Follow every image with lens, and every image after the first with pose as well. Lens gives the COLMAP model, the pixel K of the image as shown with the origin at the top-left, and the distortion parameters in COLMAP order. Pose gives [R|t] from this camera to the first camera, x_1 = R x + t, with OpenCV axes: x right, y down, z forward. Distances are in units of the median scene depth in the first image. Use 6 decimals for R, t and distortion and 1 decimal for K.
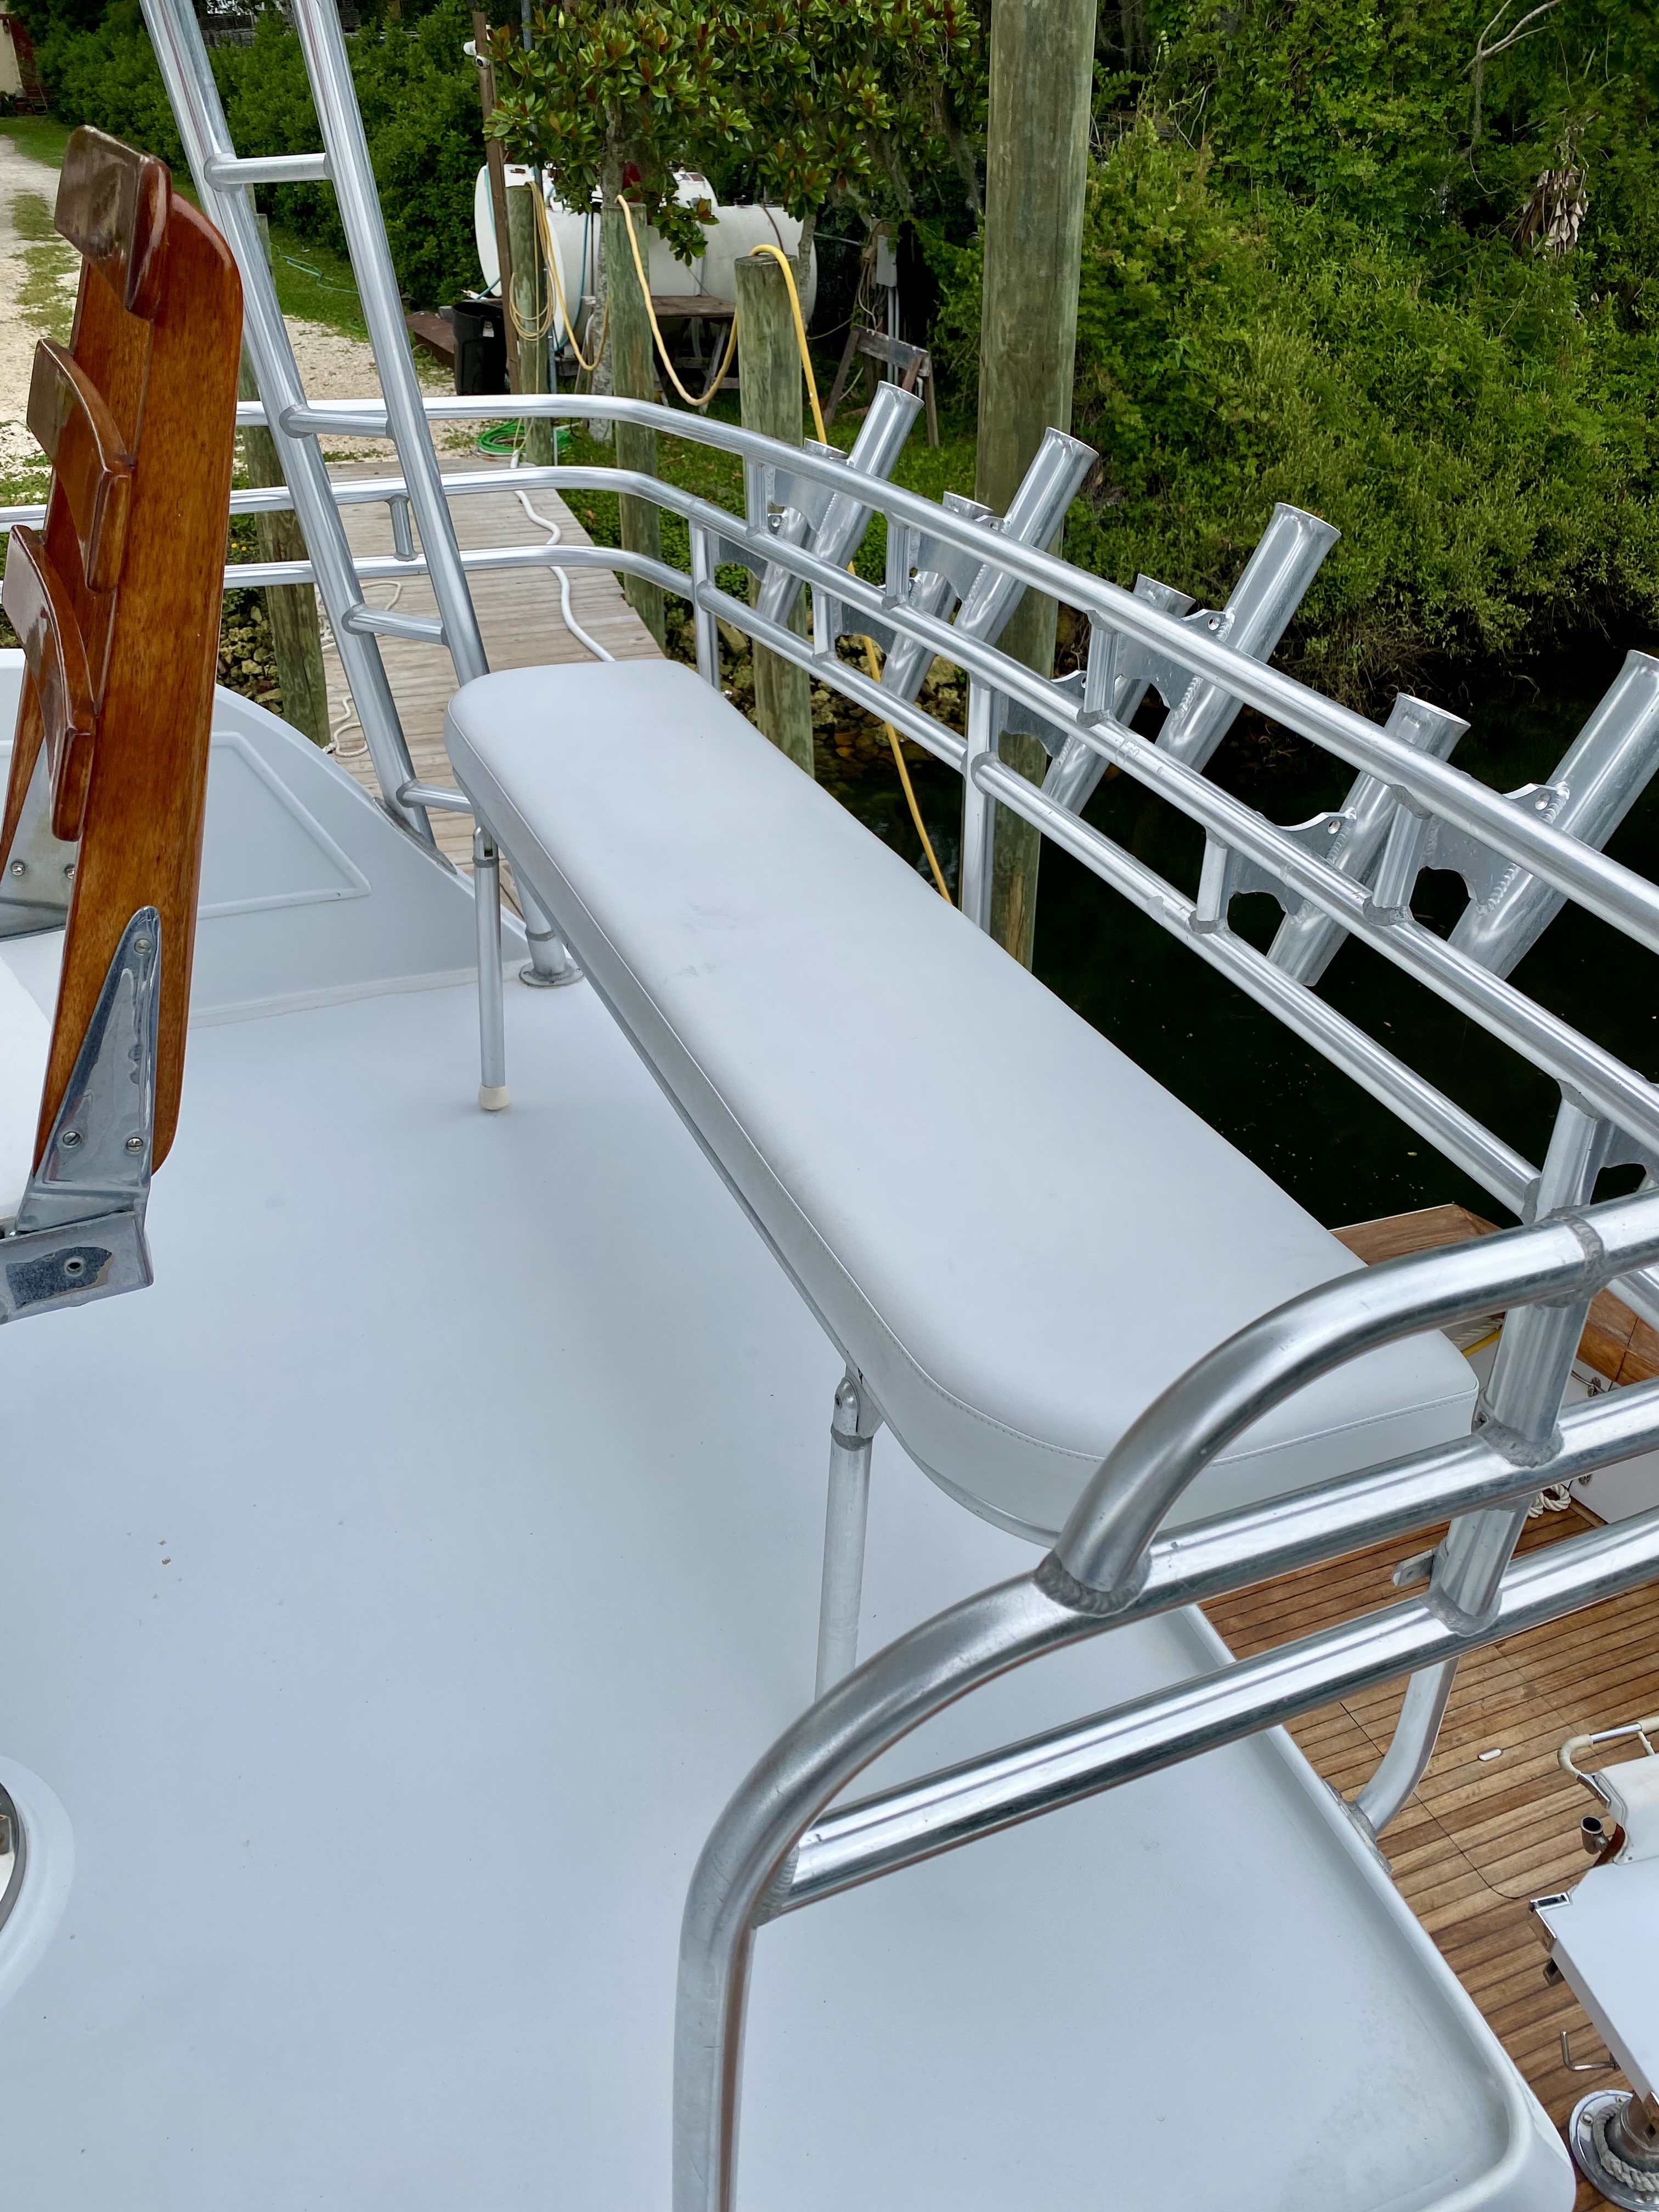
lens RADIAL K [[1663.7, 0, 829.5], [0, 1663.7, 1108.2], [0, 0, 1]] dist [0.010007, -0.005584]
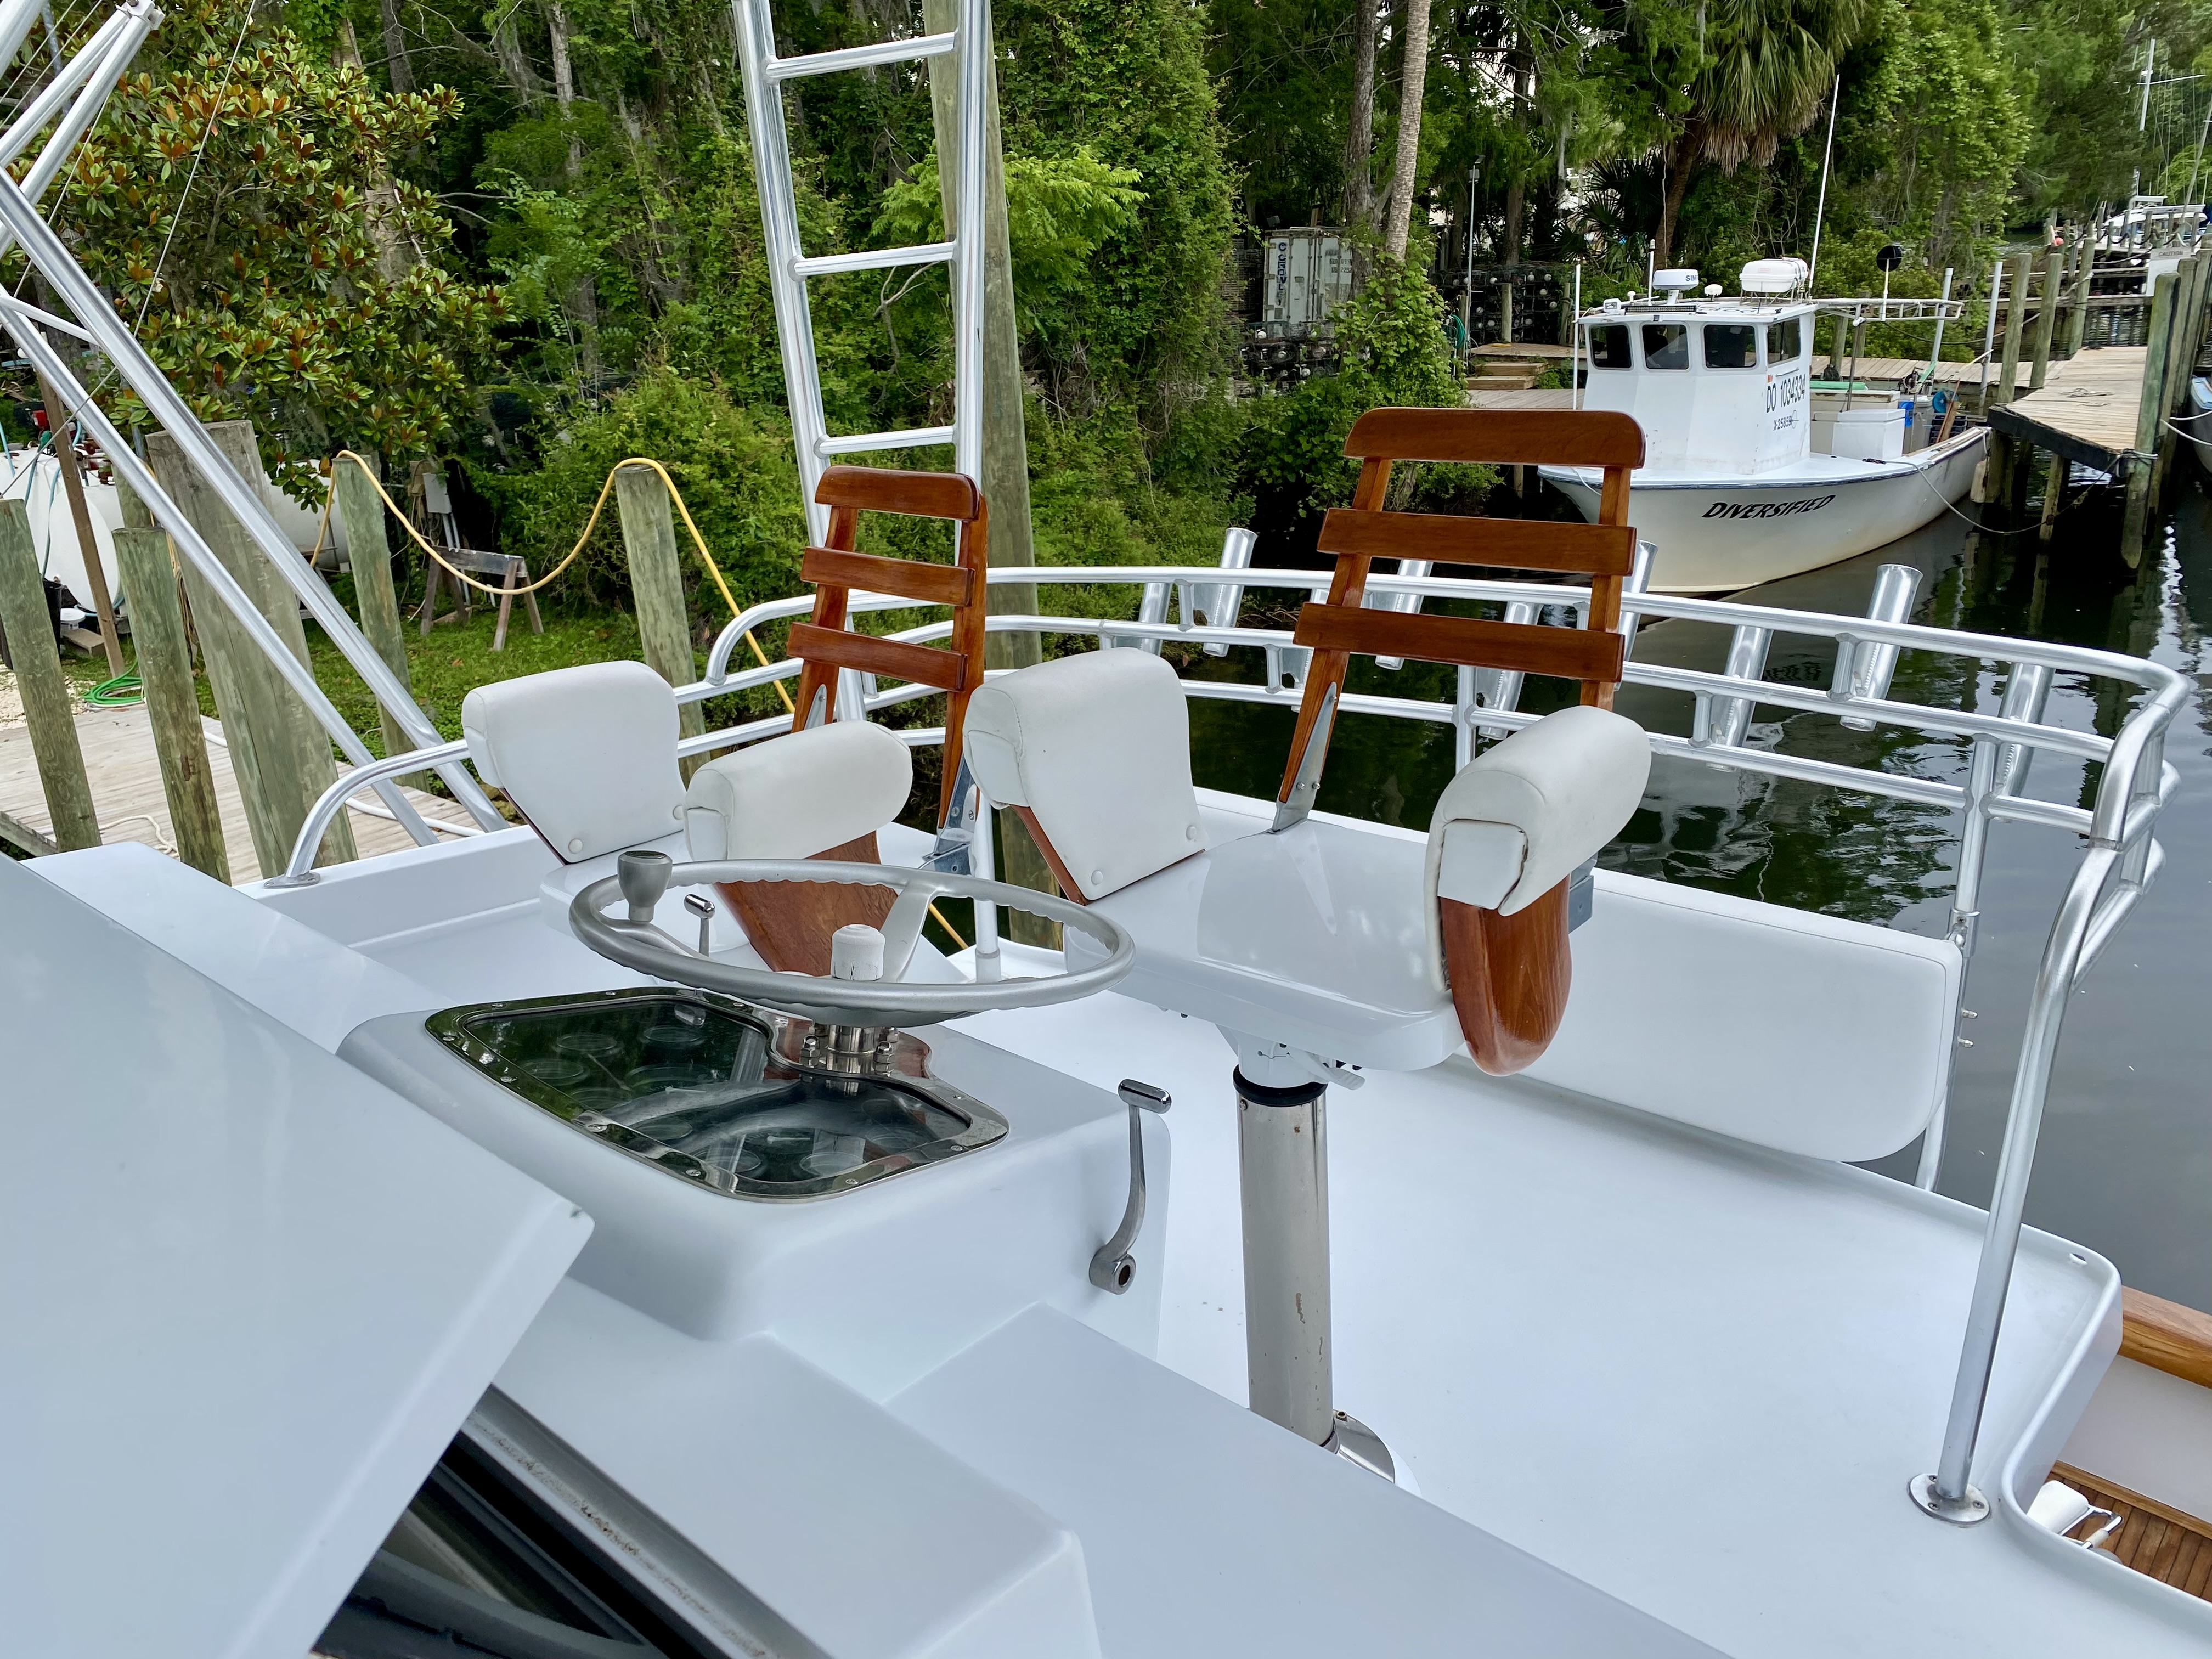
lens RADIAL K [[1663.7, 0, 1107.6], [0, 1663.7, 826.1], [0, 0, 1]] dist [0.010007, -0.005584]
pose [[0.855454, -0.209734, 0.473509, -0.189702], [0.324676, 0.929523, -0.174850, 0.047937], [-0.403466, 0.303314, 0.863259, -0.092497]]
